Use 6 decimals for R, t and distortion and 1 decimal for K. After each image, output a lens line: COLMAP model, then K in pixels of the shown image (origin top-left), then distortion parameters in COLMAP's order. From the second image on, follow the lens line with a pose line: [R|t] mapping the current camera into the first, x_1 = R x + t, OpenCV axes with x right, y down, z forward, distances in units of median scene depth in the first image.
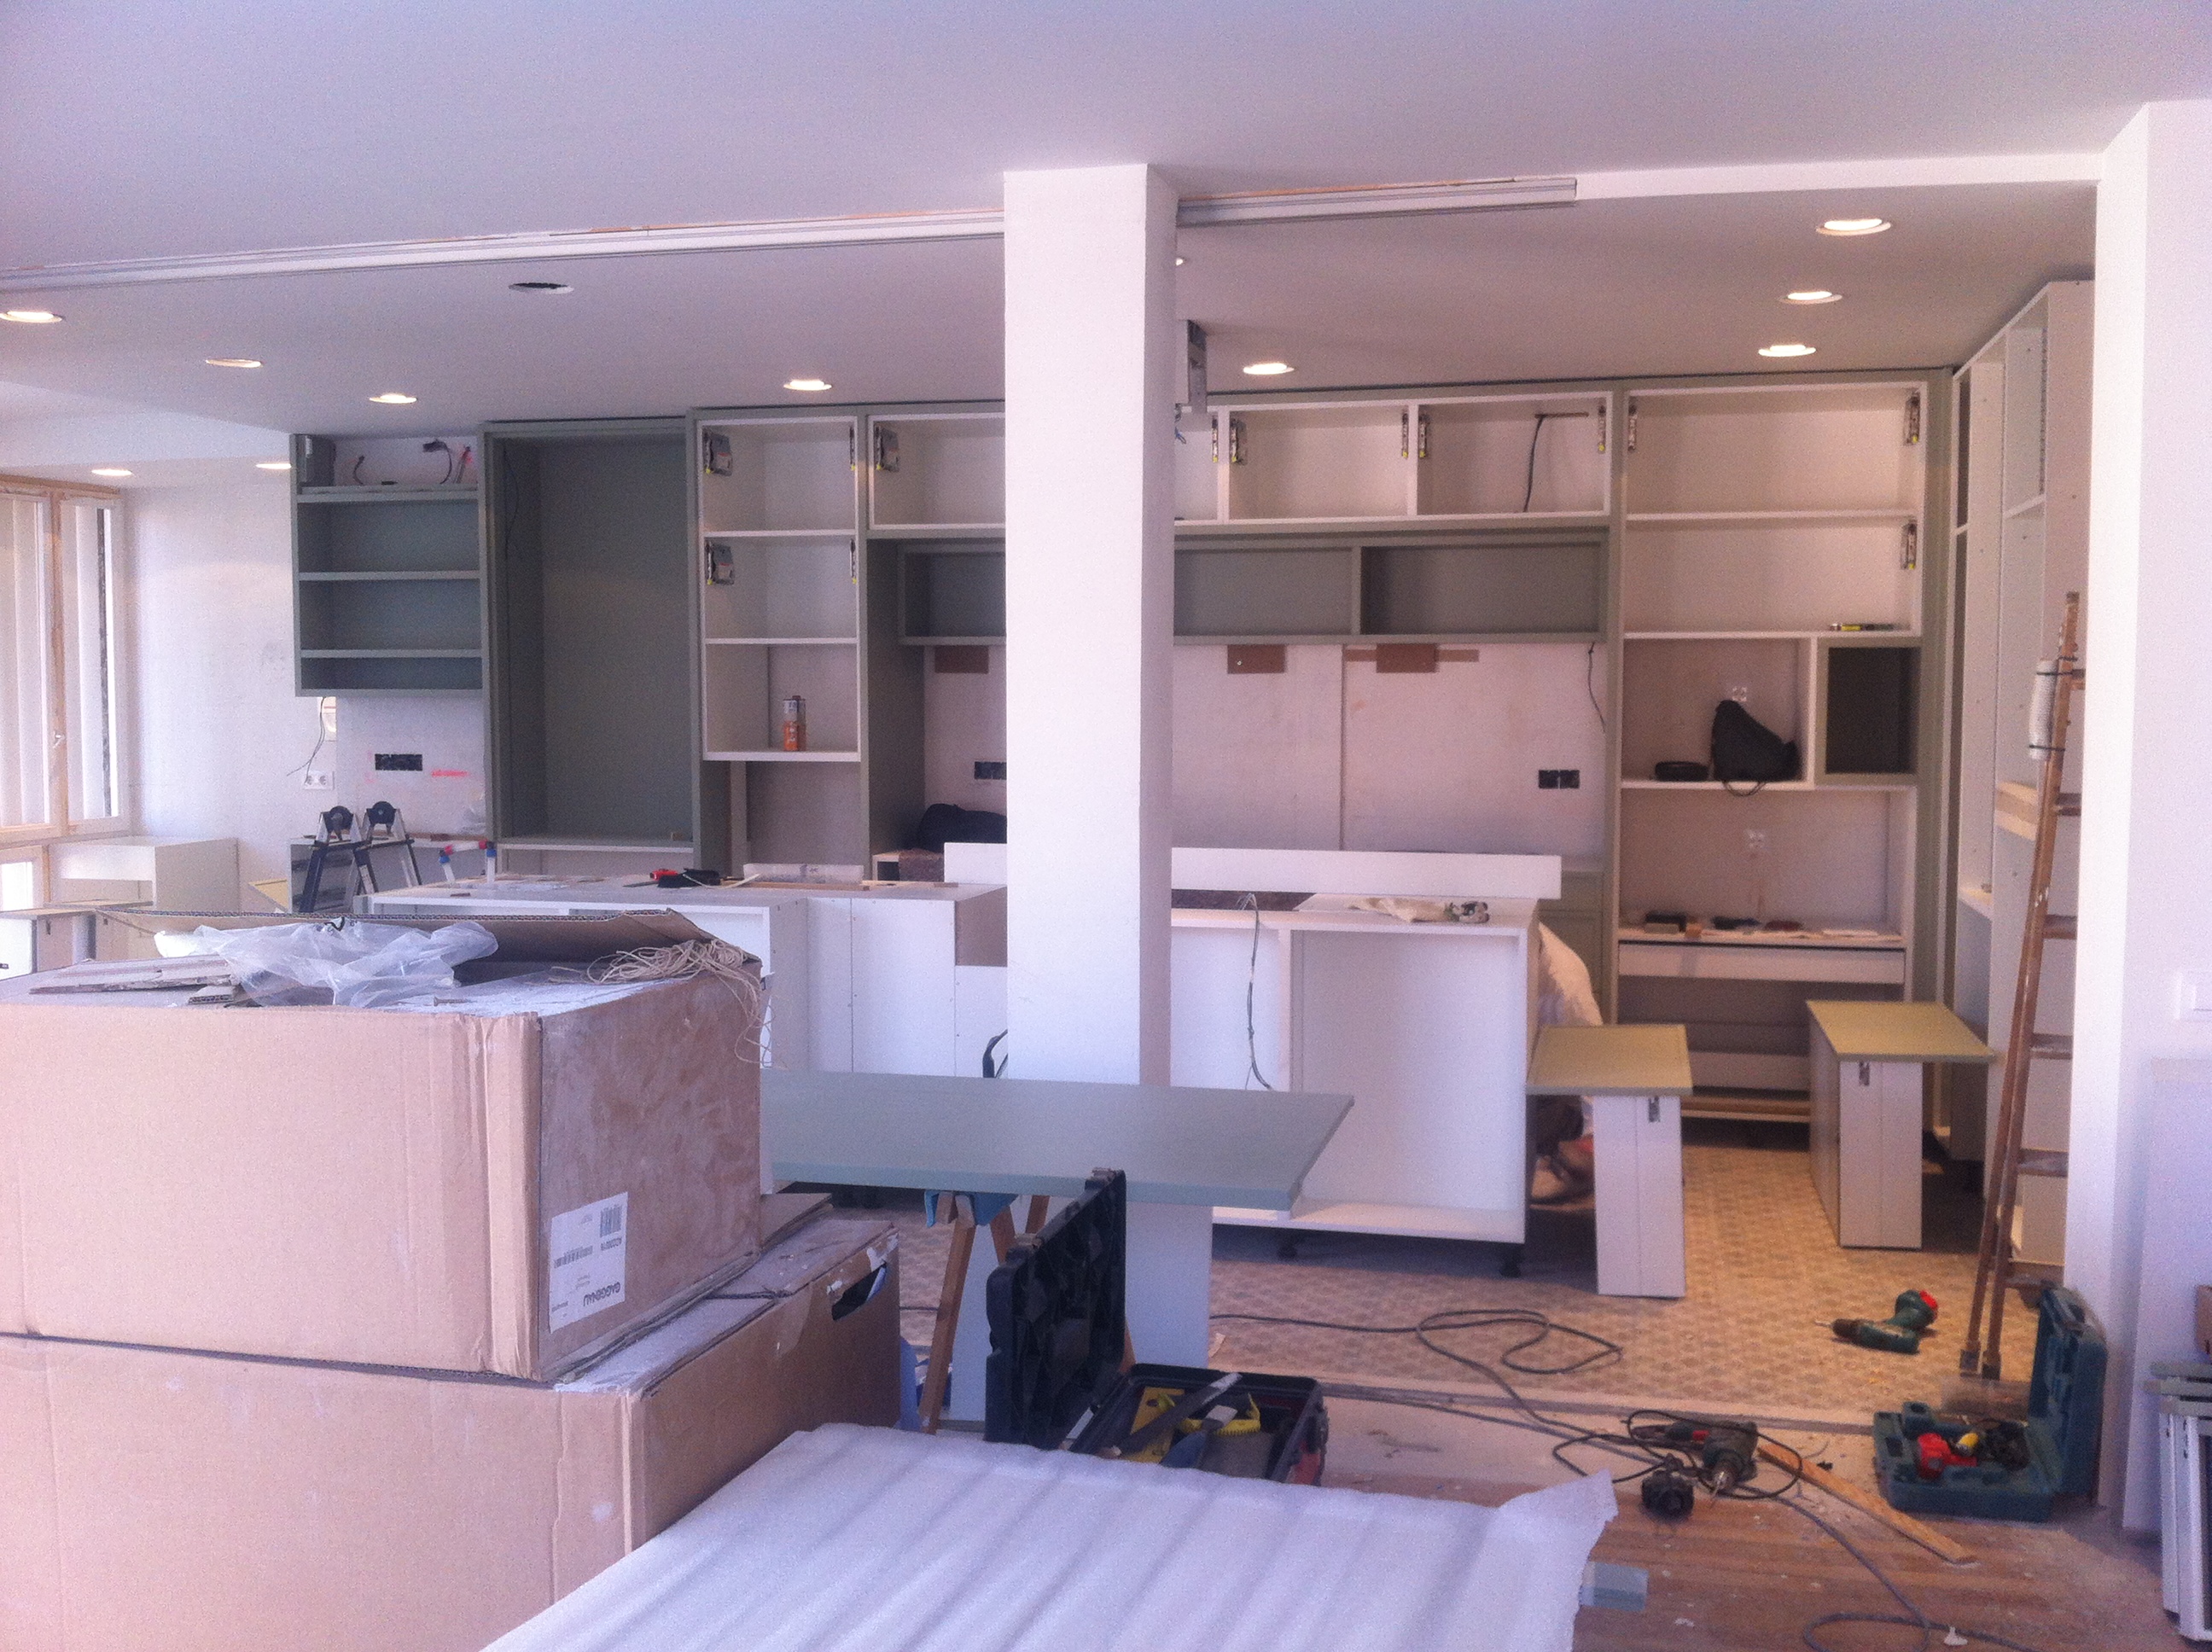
lens RADIAL K [[2168.2, 0, 1110.9], [0, 2168.2, 844.7], [0, 0, 1]] dist [0.135121, -0.403743]
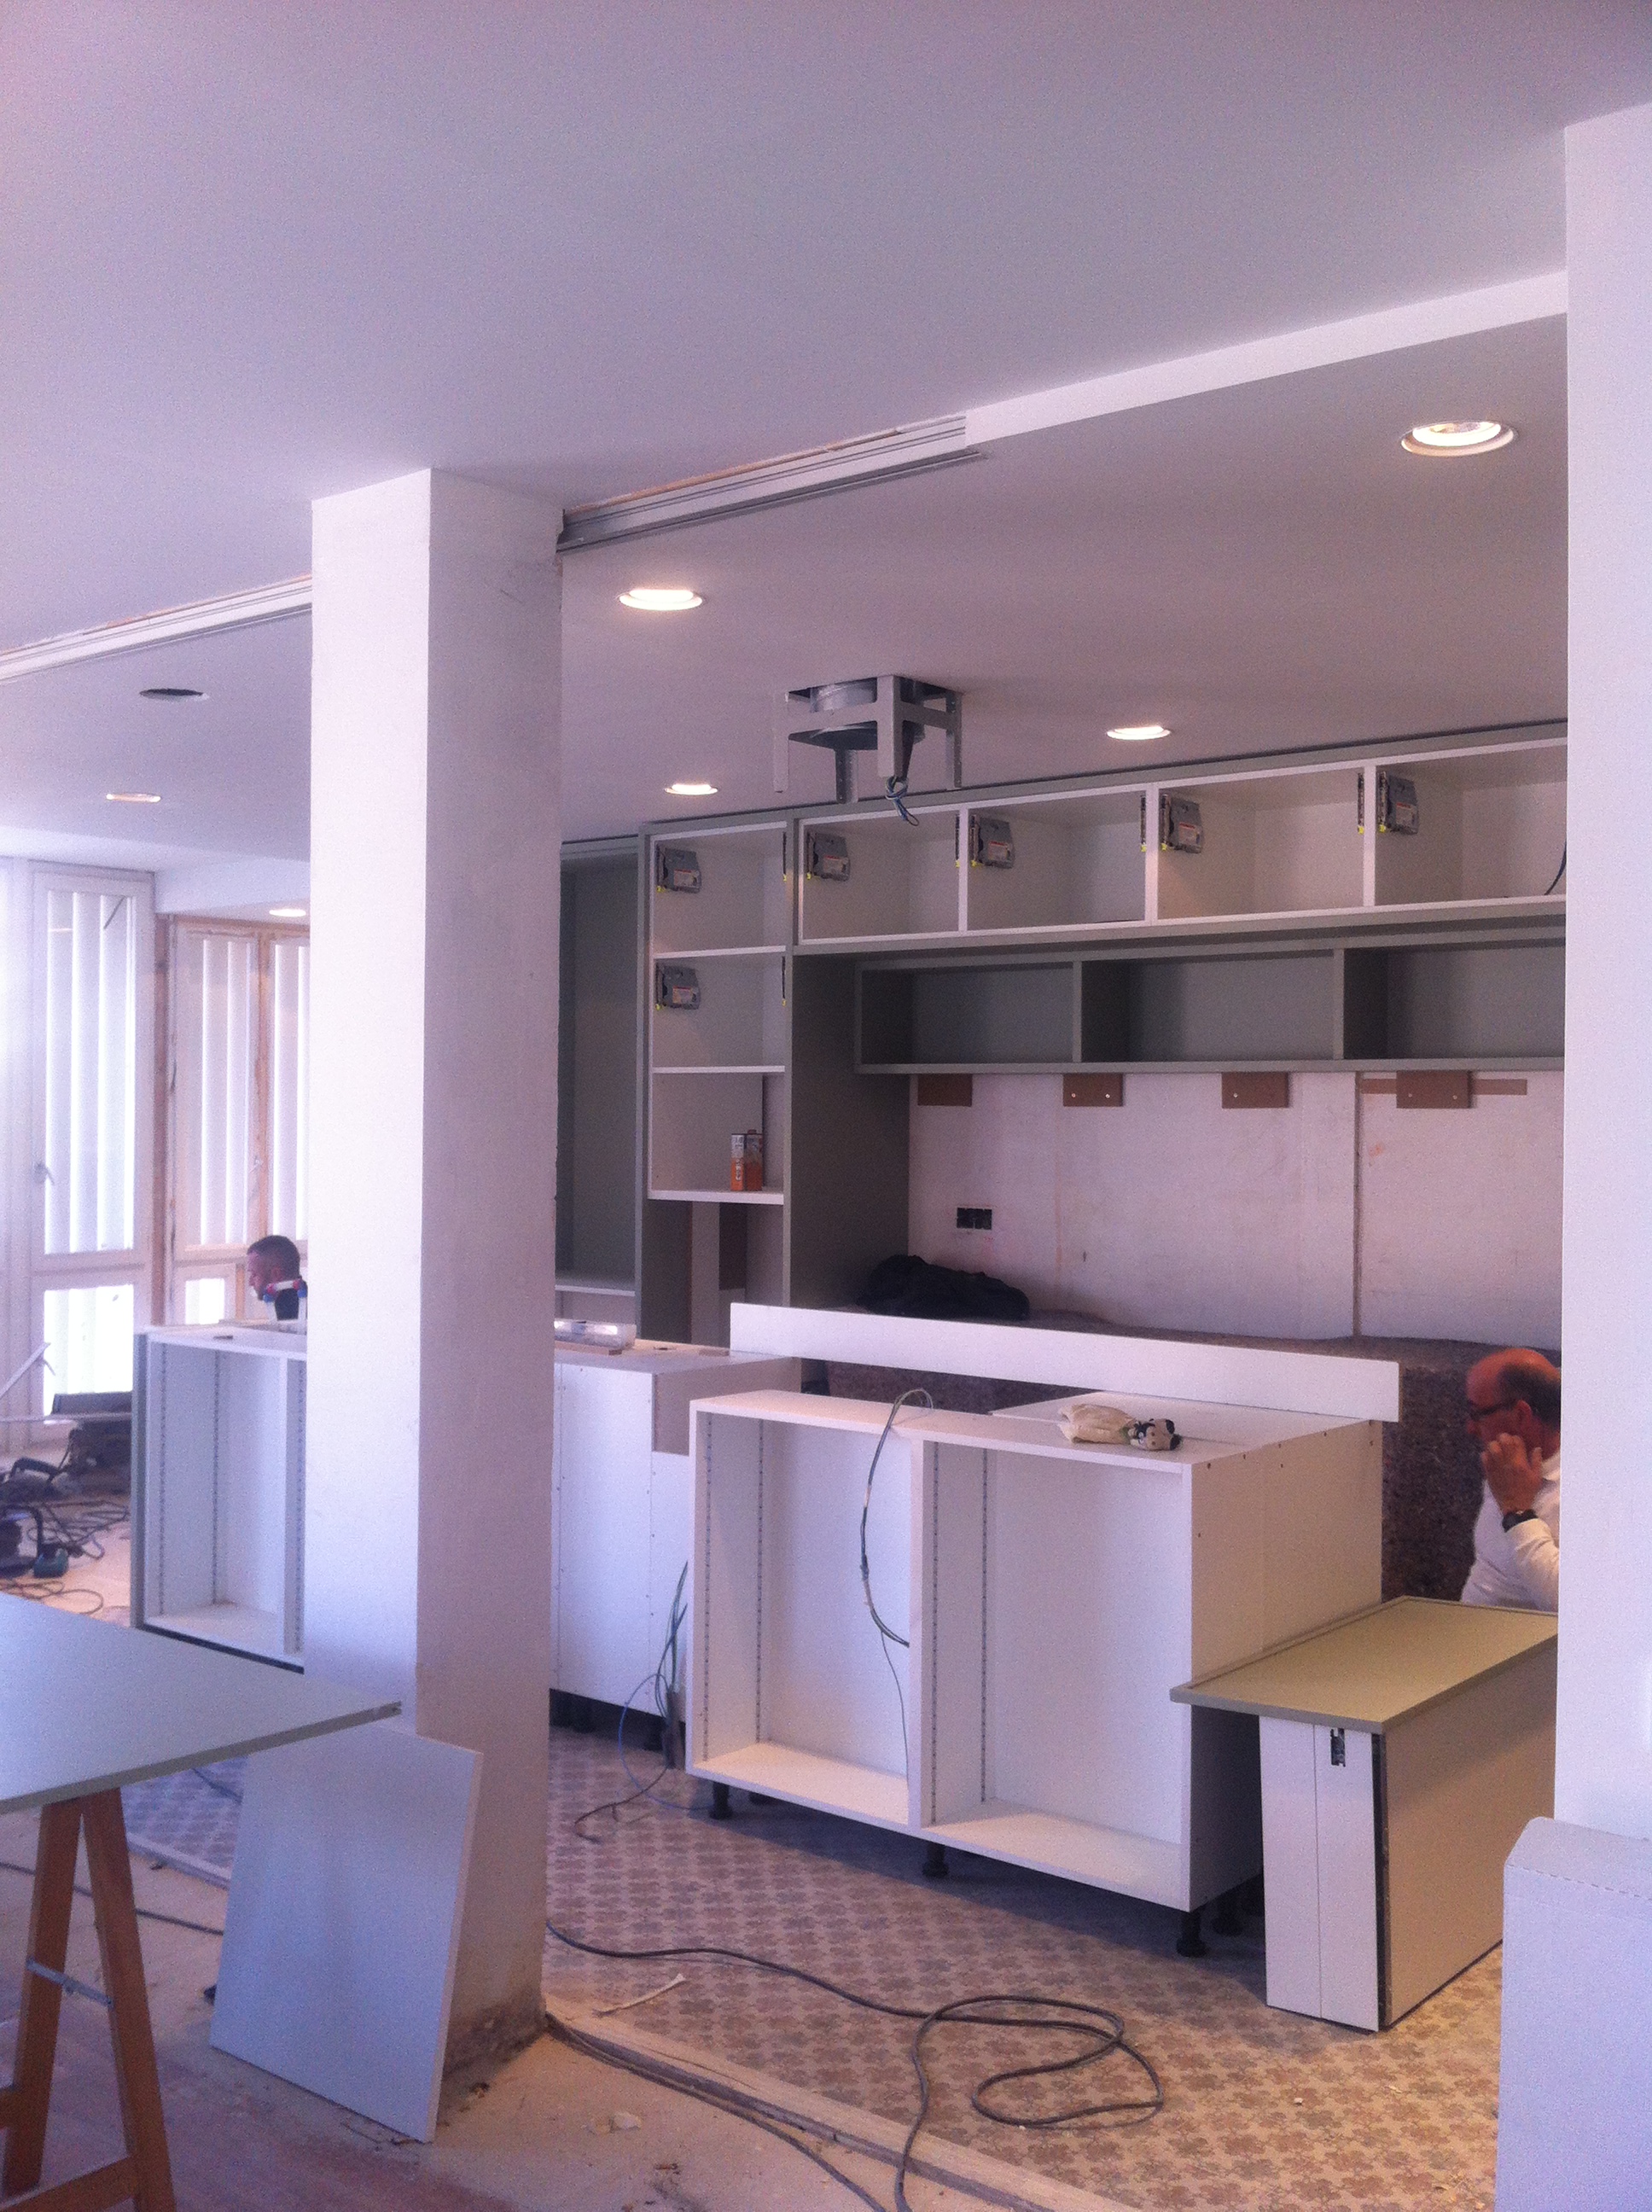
lens RADIAL K [[2168.3, 0, 826.0], [0, 2168.3, 1106.0], [0, 0, 1]] dist [0.090490, -0.262403]
pose [[0.900052, 0.005256, -0.435751, 0.400468], [-0.039376, 0.996818, -0.069308, -0.025143], [0.434000, 0.079538, 0.897395, 0.297905]]
